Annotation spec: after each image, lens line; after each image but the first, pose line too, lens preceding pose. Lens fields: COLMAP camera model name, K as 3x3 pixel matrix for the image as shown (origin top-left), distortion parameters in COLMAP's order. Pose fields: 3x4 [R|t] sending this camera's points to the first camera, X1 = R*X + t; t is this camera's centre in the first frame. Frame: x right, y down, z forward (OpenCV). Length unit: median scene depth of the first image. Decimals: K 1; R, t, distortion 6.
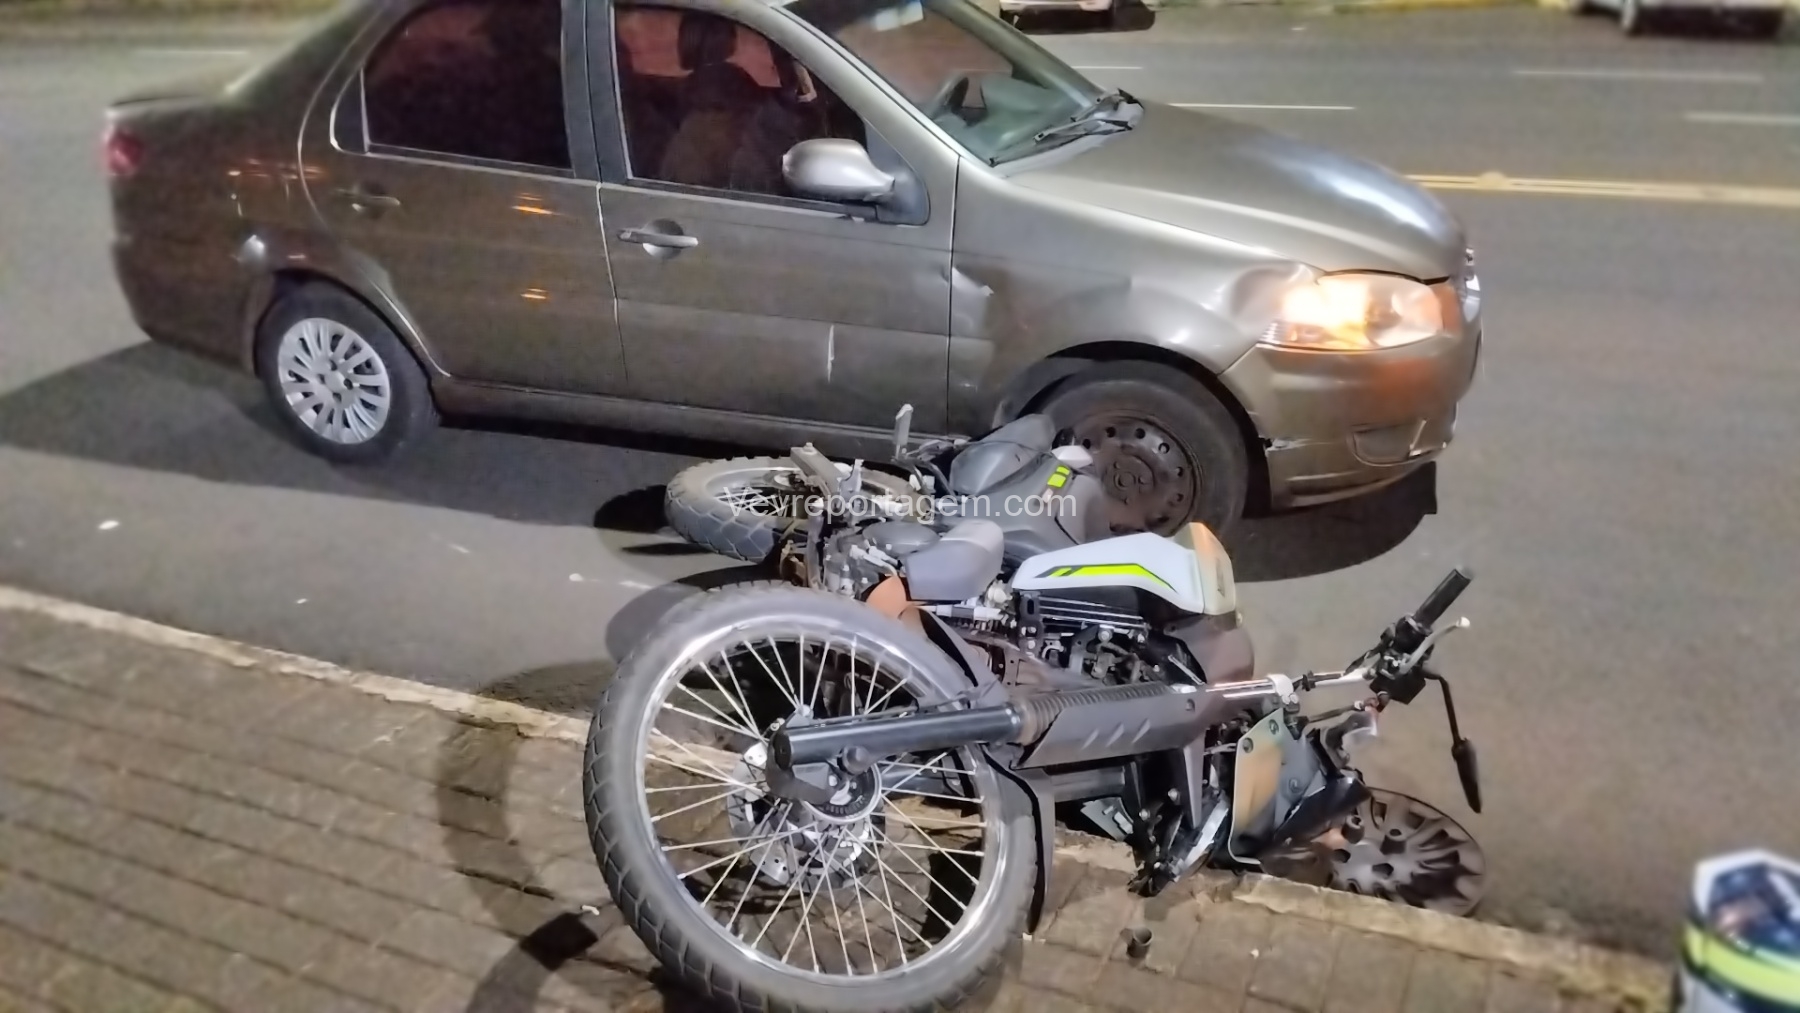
lens RADIAL K [[1484.4, 0, 897.7], [0, 1484.4, 514.9], [0, 0, 1]] dist [0.049106, -0.126980]
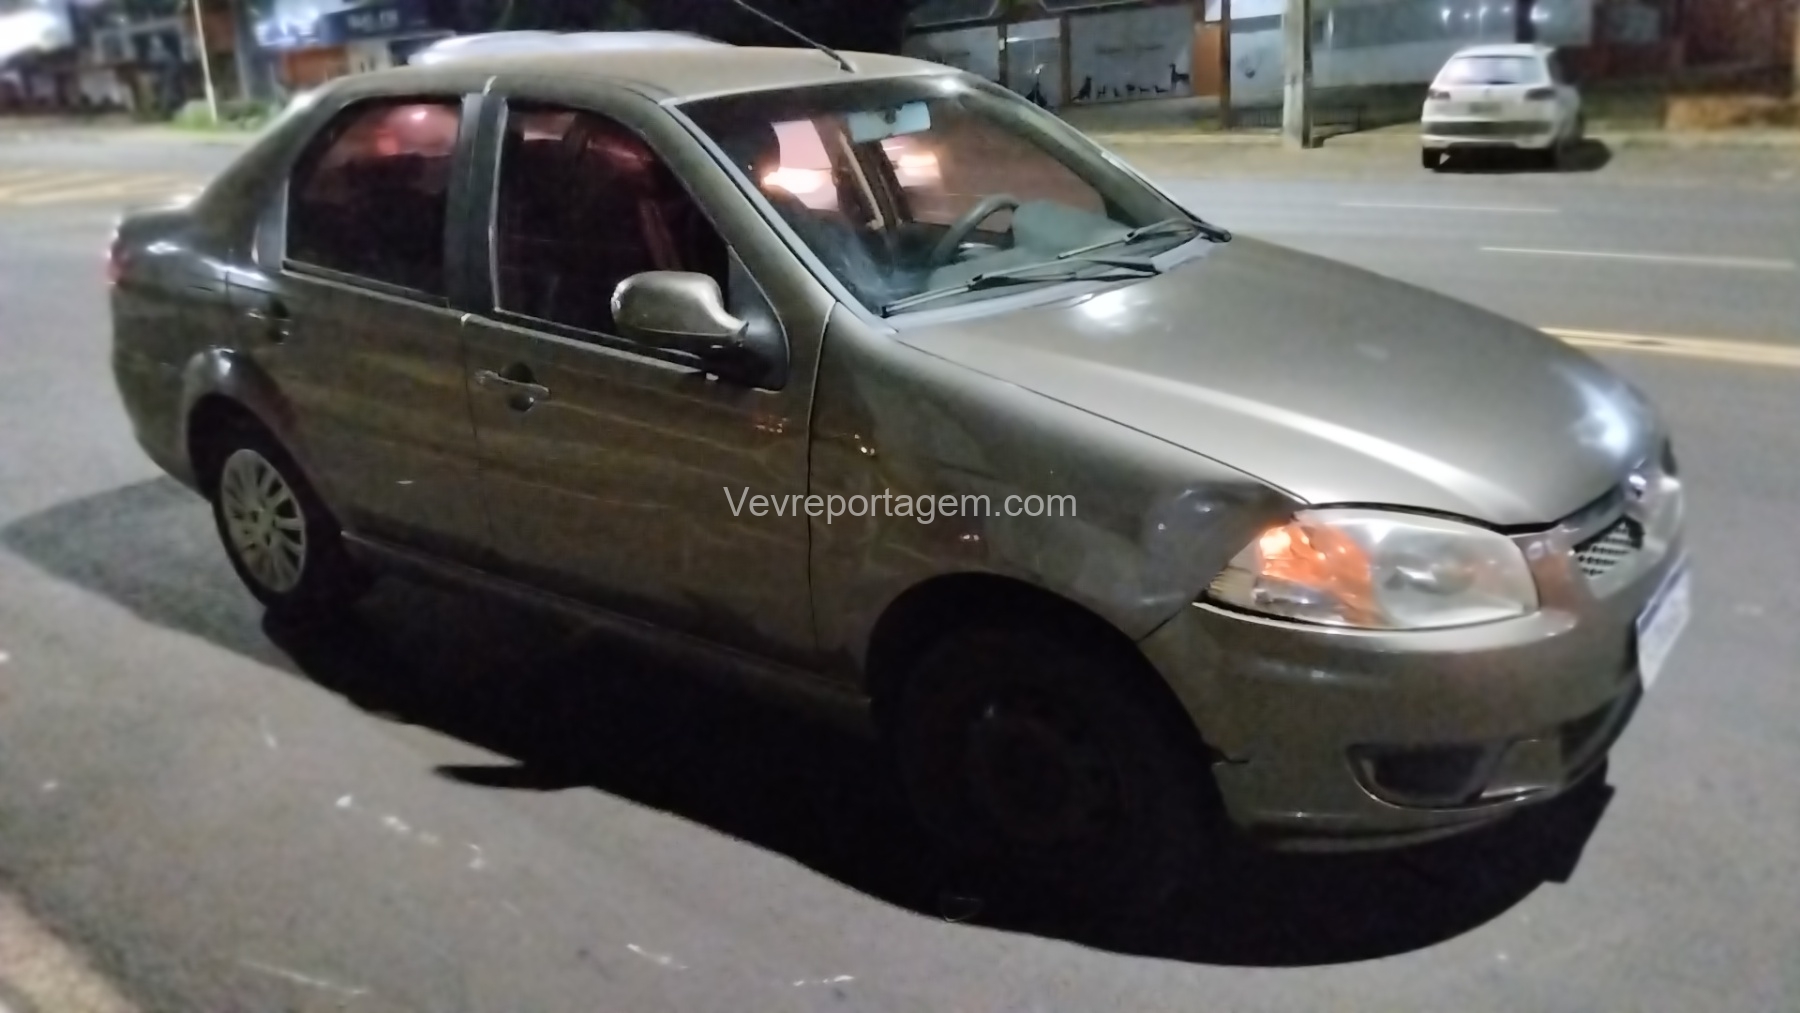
lens RADIAL K [[1484.4, 0, 889.8], [0, 1484.4, 496.3], [0, 0, 1]] dist [0.049106, -0.126980]
pose [[0.949049, 0.082149, -0.304232, 0.283329], [-0.111688, 0.990439, -0.080971, -0.085602], [0.294672, 0.110824, 0.949150, 0.308756]]
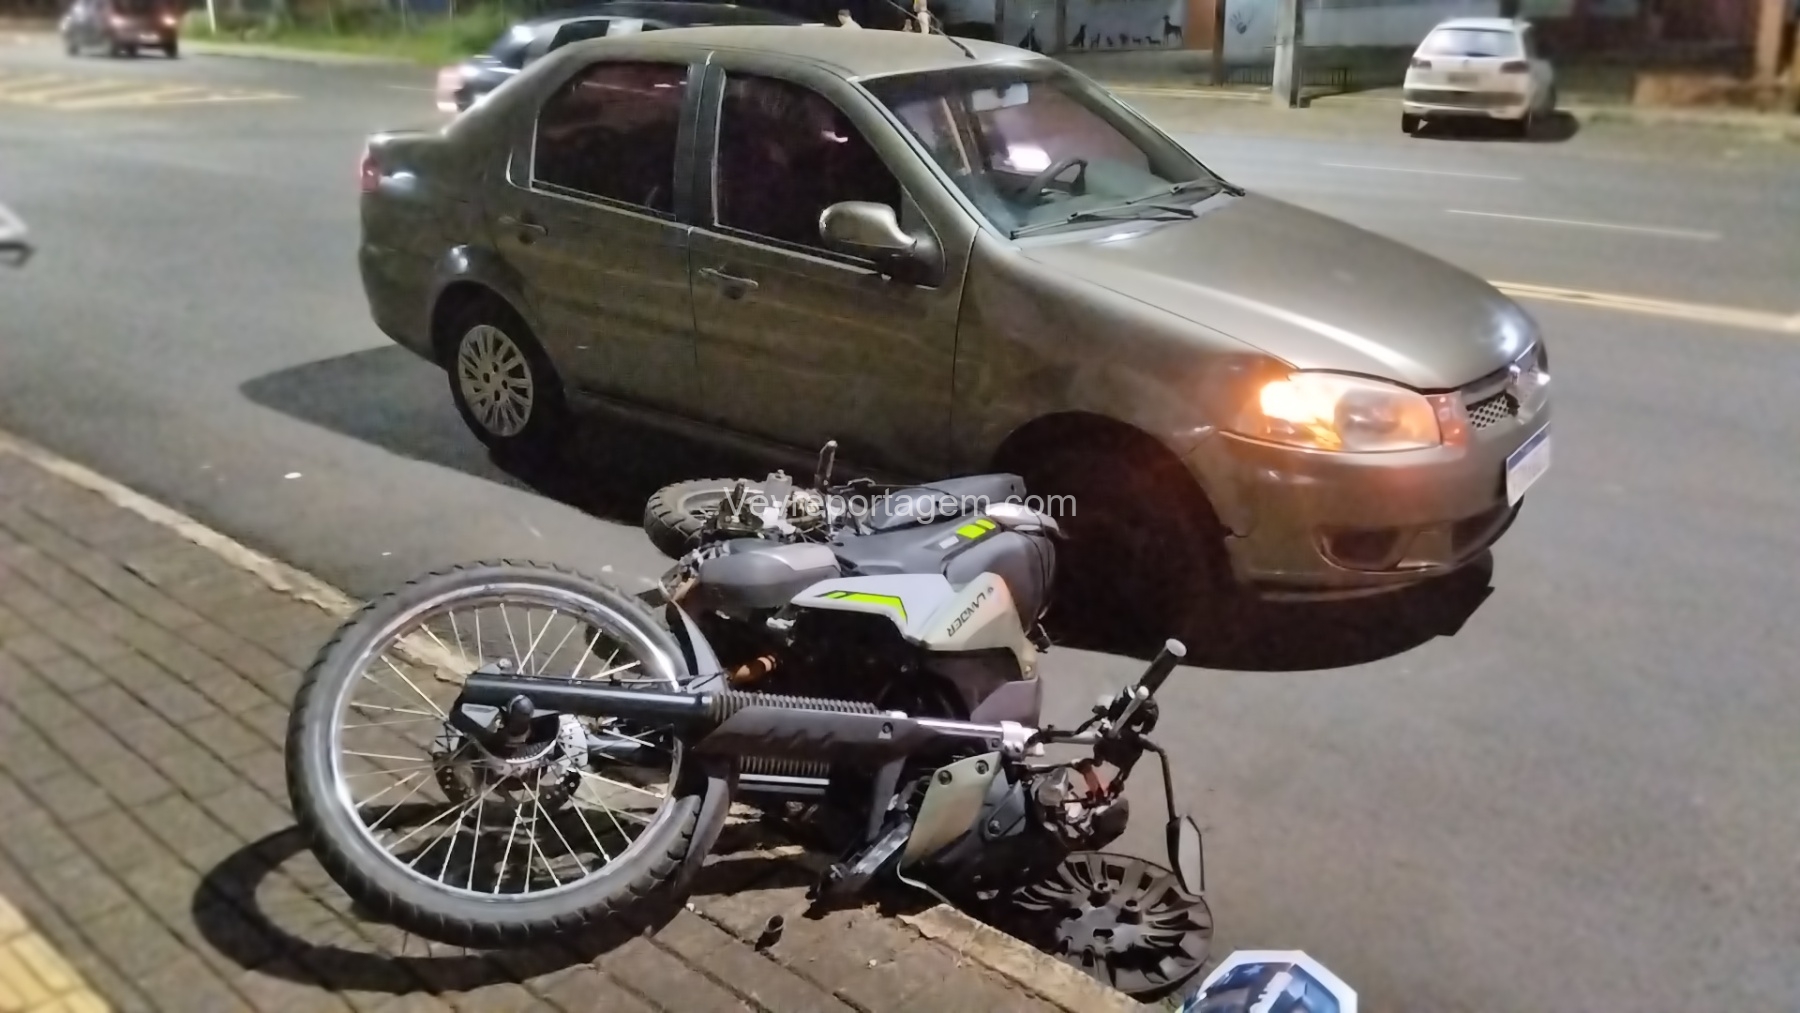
lens RADIAL K [[1484.4, 0, 891.9], [0, 1484.4, 505.7], [0, 0, 1]] dist [0.049106, -0.126980]
pose [[0.951515, 0.131072, -0.278278, 0.290557], [-0.147447, 0.988314, -0.038658, 0.006440], [0.269959, 0.077815, 0.959722, -0.023326]]
